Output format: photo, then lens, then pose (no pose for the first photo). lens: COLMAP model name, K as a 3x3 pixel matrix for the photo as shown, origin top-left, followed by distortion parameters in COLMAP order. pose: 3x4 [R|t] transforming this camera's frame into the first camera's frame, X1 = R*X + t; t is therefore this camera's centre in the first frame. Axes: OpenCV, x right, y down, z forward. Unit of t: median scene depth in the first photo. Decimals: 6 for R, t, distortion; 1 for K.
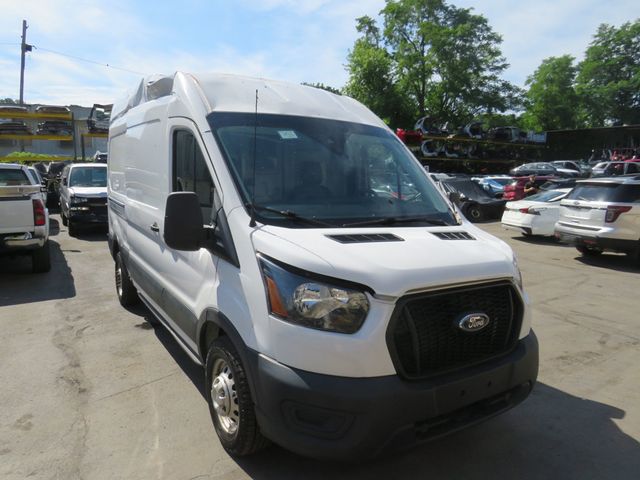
lens RADIAL K [[456.1, 0, 310.0], [0, 456.1, 235.4], [0, 0, 1]] dist [-0.035370, 0.033944]
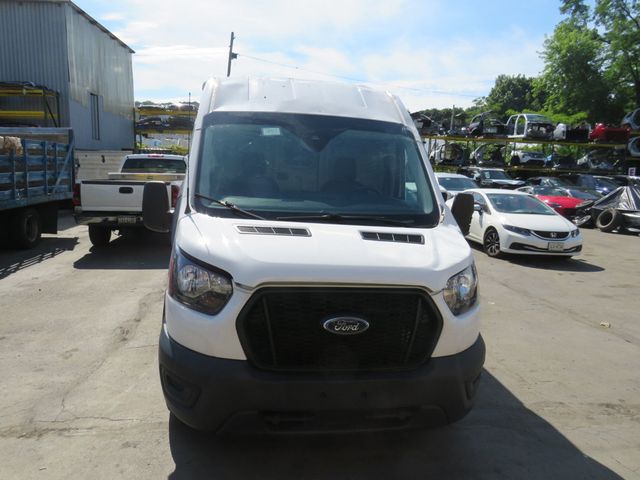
lens RADIAL K [[456.1, 0, 310.0], [0, 456.1, 235.4], [0, 0, 1]] dist [-0.035370, 0.033944]
pose [[0.919345, 0.083681, -0.384450, 0.114897], [-0.080402, 0.996458, 0.024626, -0.003117], [0.385149, 0.008271, 0.922817, 0.014241]]
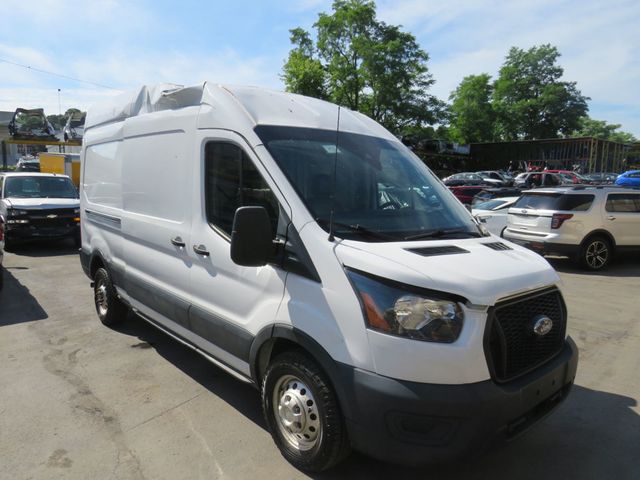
lens RADIAL K [[456.1, 0, 310.0], [0, 456.1, 235.4], [0, 0, 1]] dist [-0.035370, 0.033944]
pose [[0.988120, -0.016594, 0.152785, -0.062448], [0.019550, 0.999649, -0.017870, -0.002893], [-0.152435, 0.020645, 0.988098, 0.002174]]
